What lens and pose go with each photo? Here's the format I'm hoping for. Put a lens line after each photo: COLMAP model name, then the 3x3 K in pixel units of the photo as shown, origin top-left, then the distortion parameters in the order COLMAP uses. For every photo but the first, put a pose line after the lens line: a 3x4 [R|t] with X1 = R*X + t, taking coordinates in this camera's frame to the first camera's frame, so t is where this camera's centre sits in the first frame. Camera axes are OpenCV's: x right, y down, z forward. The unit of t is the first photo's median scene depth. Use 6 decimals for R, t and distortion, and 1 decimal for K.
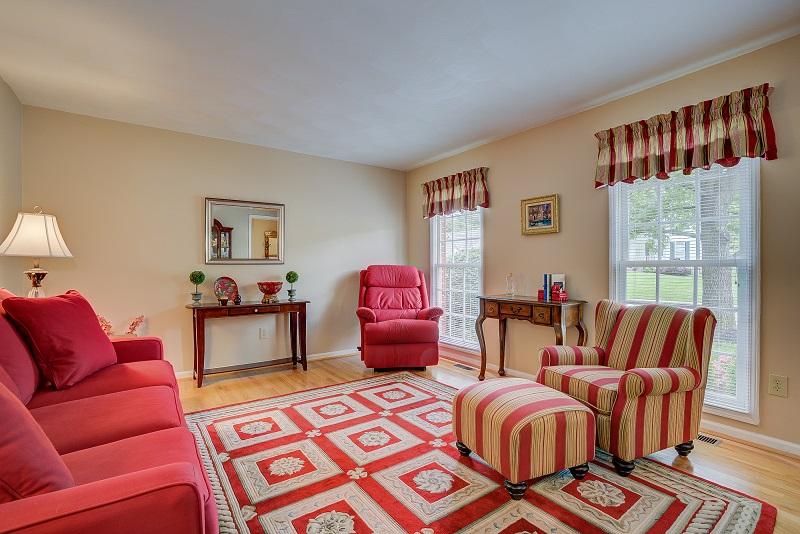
lens RADIAL K [[373.1, 0, 398.9], [0, 373.1, 261.5], [0, 0, 1]] dist [-0.069350, 0.023936]
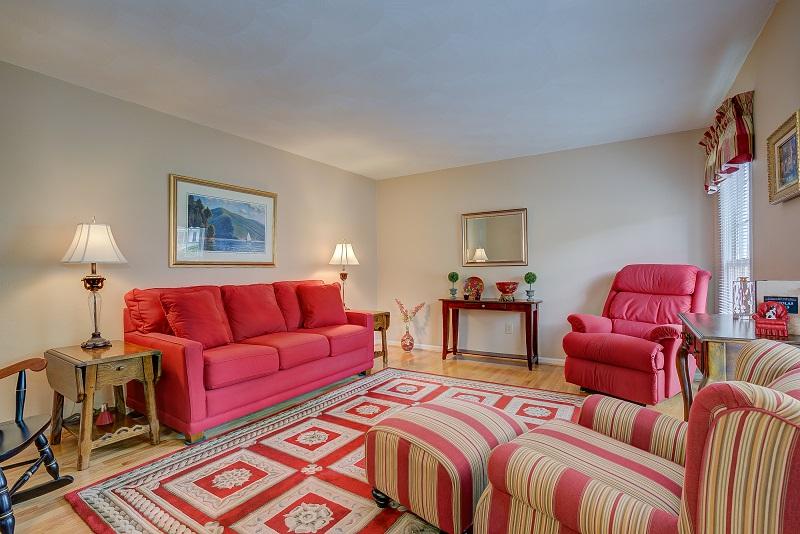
lens RADIAL K [[373.1, 0, 398.9], [0, 373.1, 261.5], [0, 0, 1]] dist [-0.069350, 0.023936]
pose [[0.365313, -0.022063, -0.930623, 0.560802], [0.026537, 0.999560, -0.013280, 0.000527], [0.930507, -0.019845, 0.365737, 0.301744]]
